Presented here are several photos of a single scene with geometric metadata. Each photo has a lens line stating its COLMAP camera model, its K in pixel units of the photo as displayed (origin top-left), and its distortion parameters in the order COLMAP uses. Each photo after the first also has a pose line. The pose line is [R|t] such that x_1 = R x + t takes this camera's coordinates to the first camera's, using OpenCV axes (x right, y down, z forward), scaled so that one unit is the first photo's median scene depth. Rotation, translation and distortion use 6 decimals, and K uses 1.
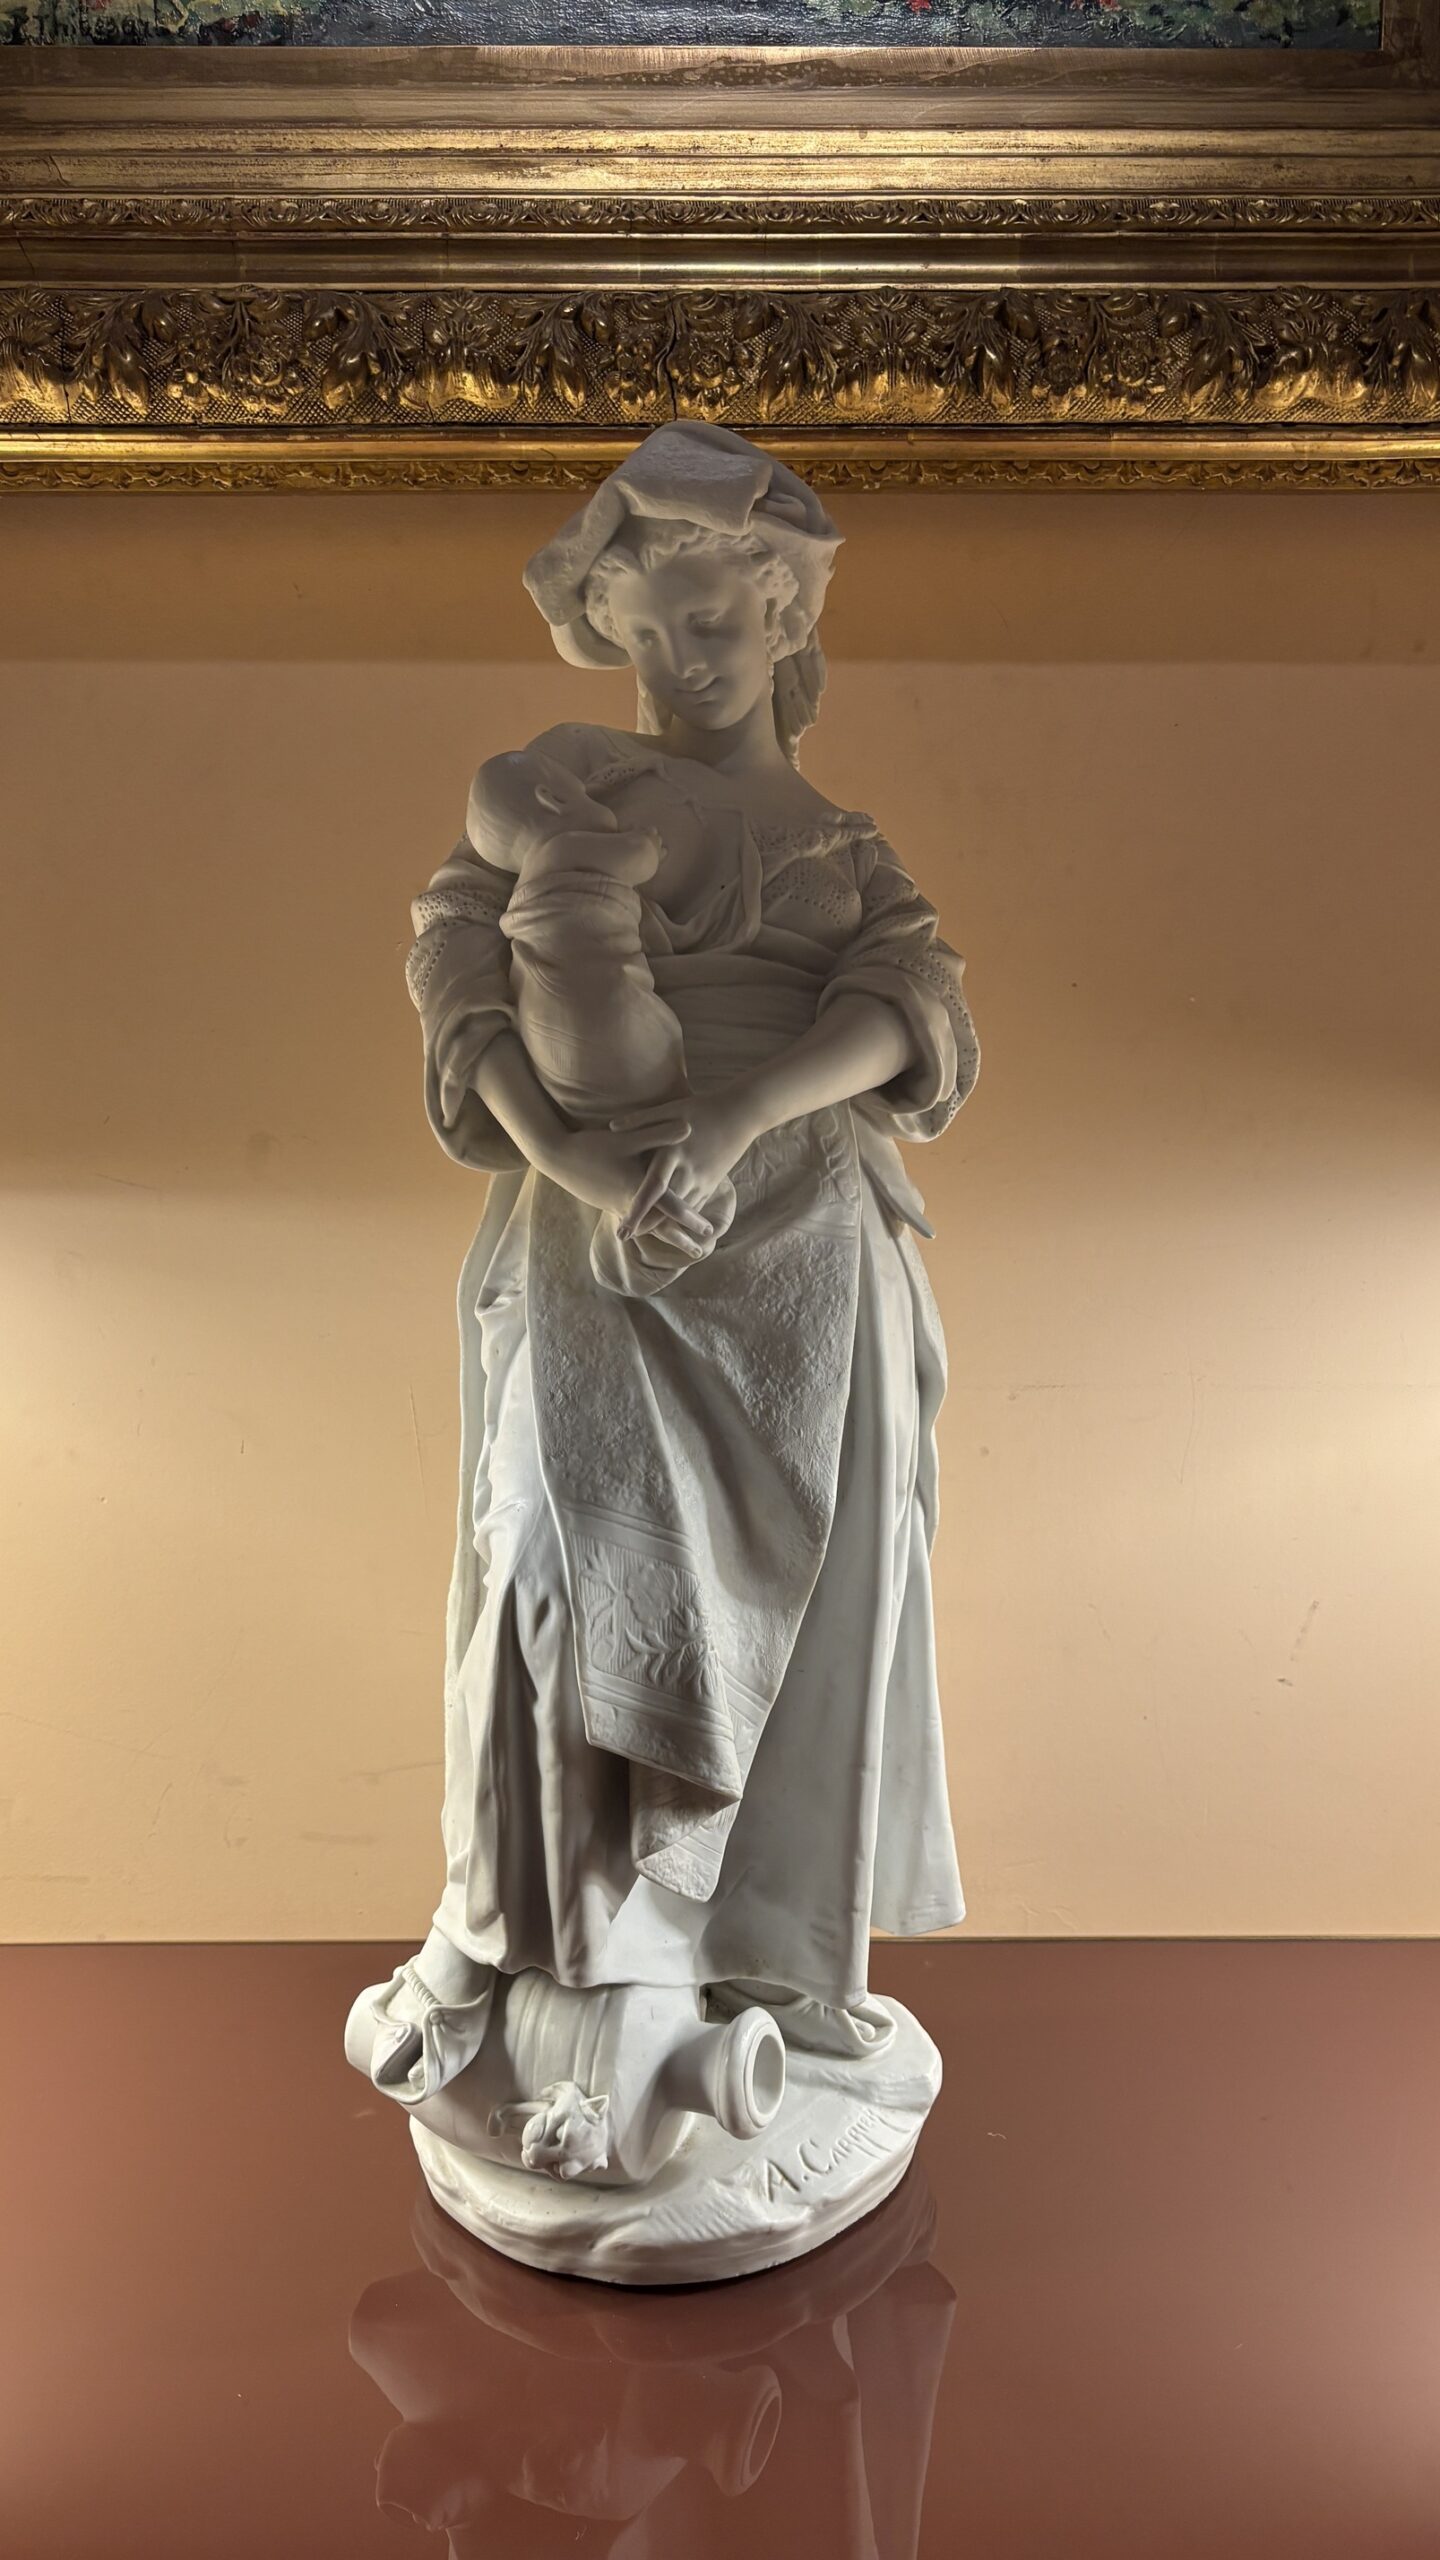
lens RADIAL K [[1919.4, 0, 709.2], [0, 1919.4, 1280.1], [0, 0, 1]] dist [0.029201, -0.005703]
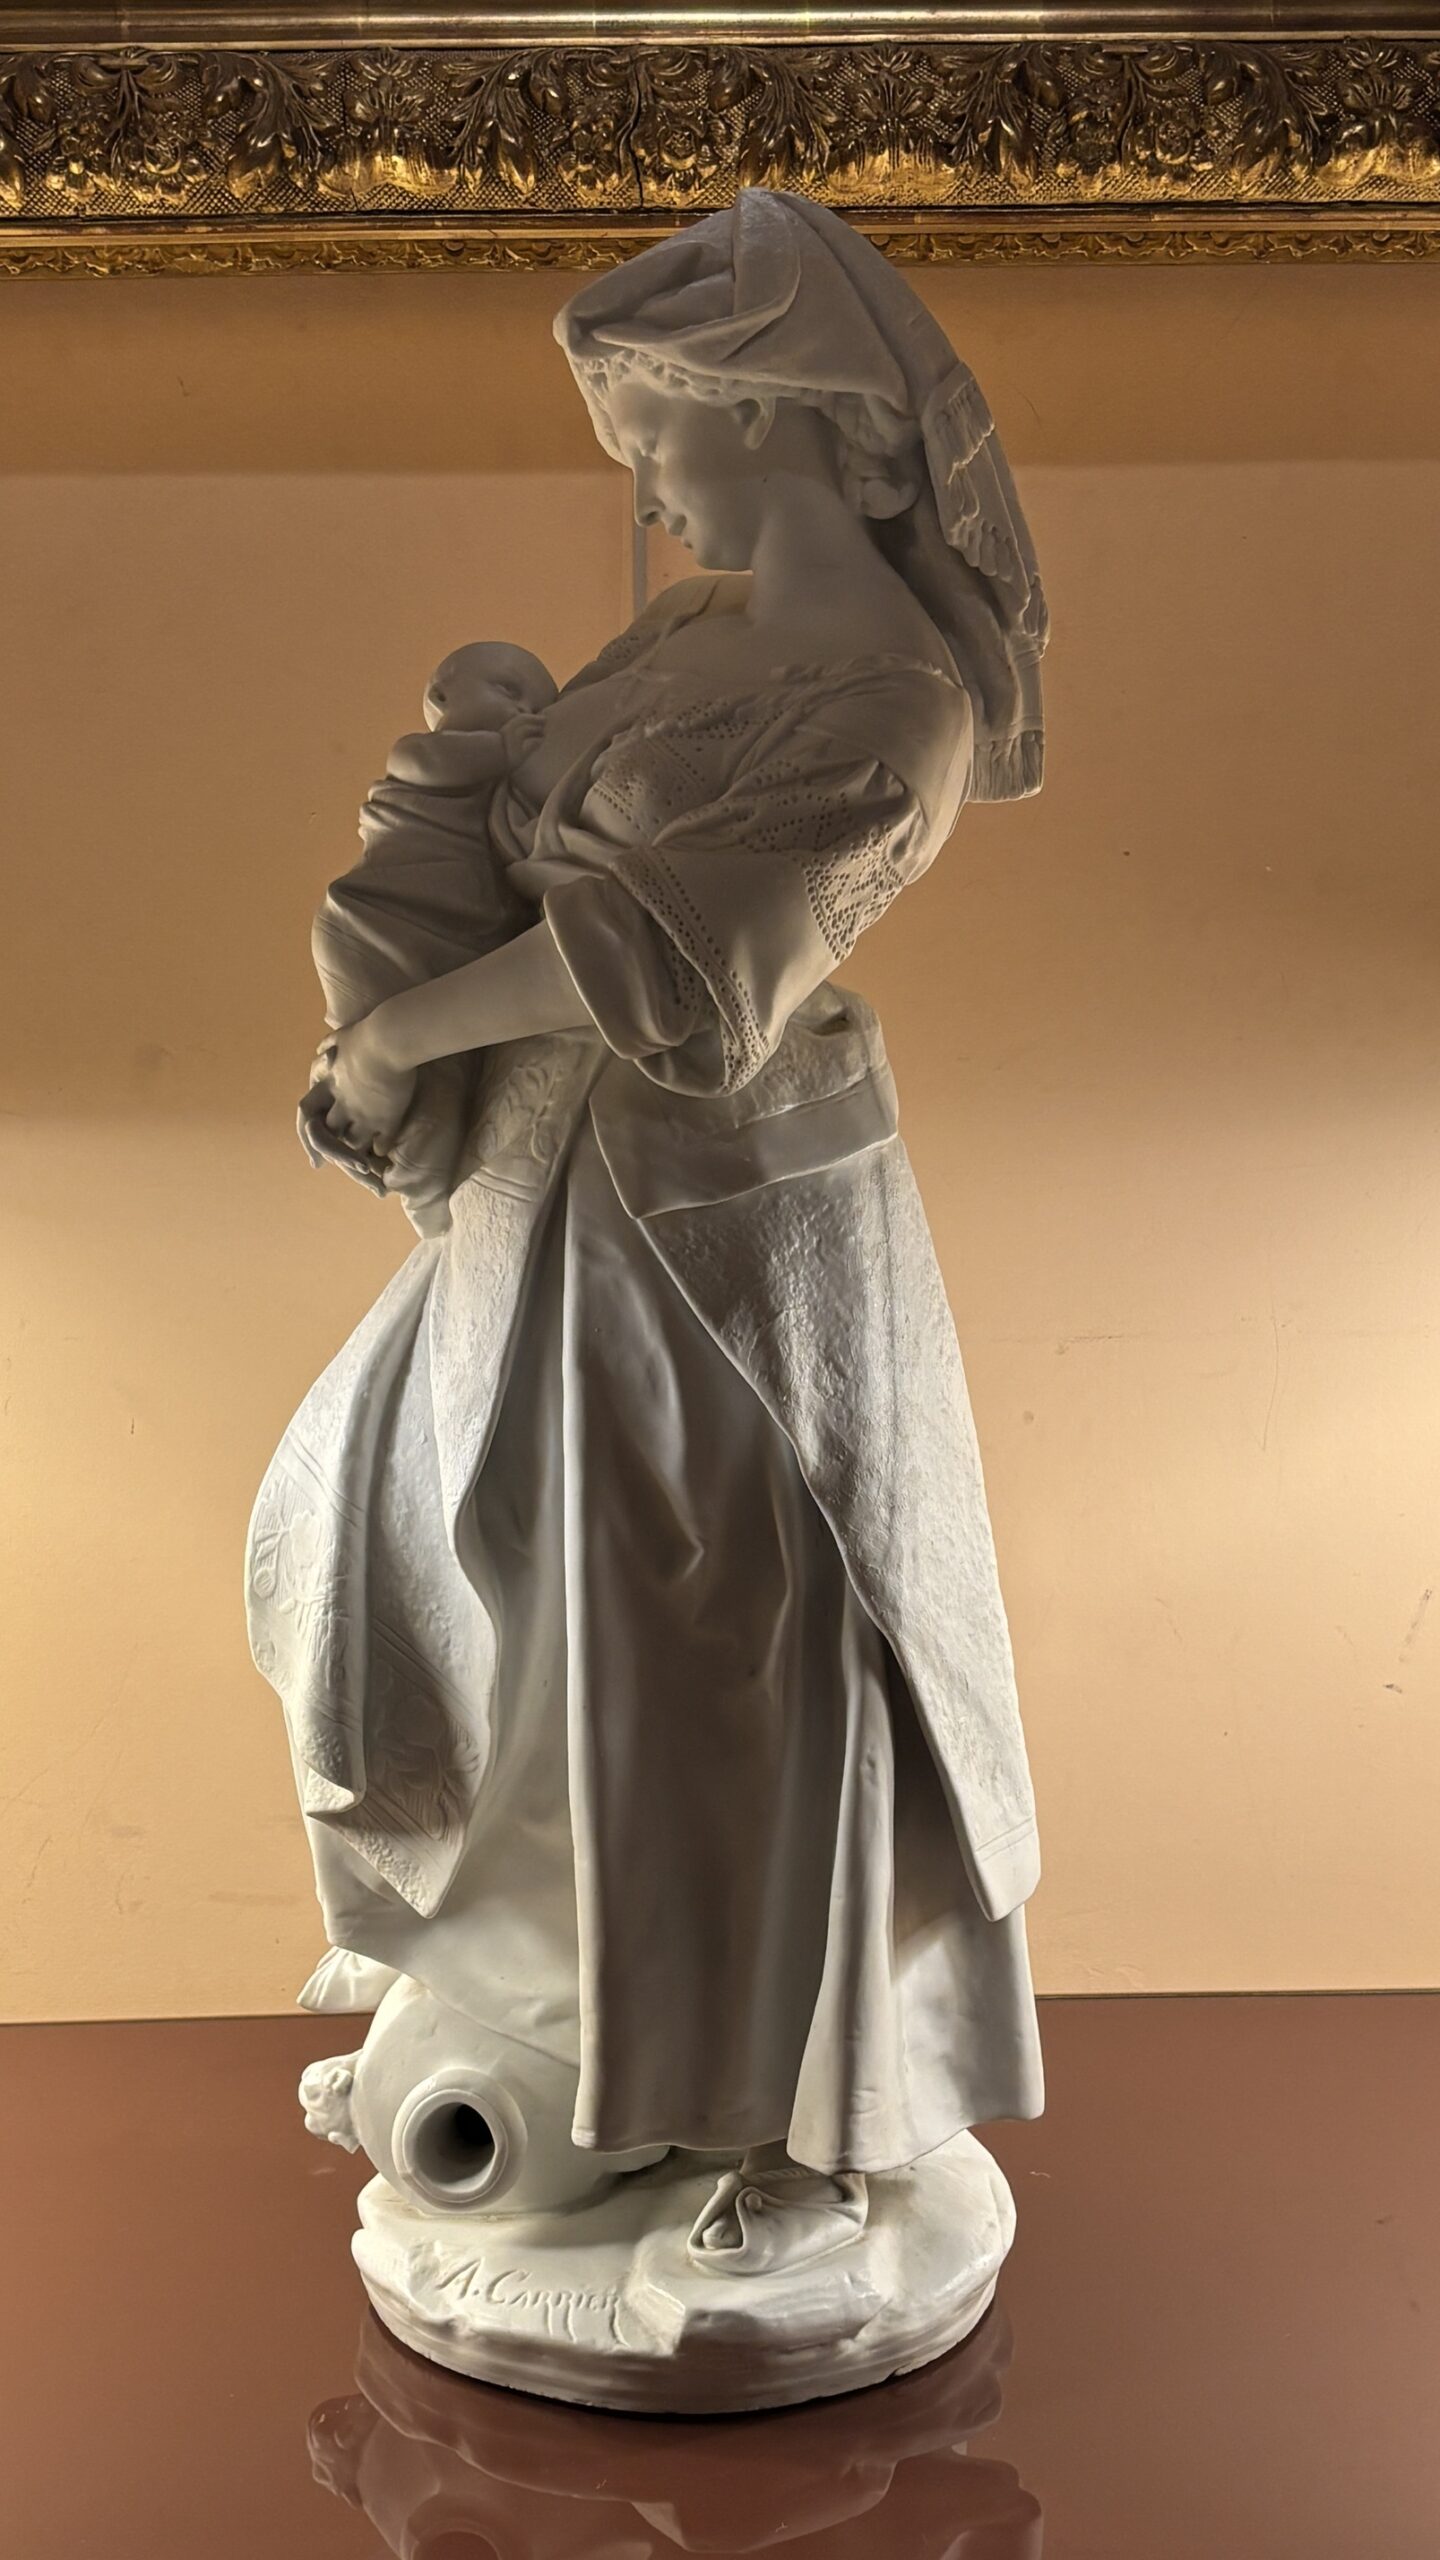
lens RADIAL K [[3138.5, 0, 722.0], [0, 3138.5, 1296.9], [0, 0, 1]] dist [0.135266, -0.435841]
pose [[0.999627, -0.016581, 0.021713, -0.023943], [0.016118, 0.999643, 0.021324, 0.008707], [-0.022058, -0.020966, 0.999537, -0.483060]]
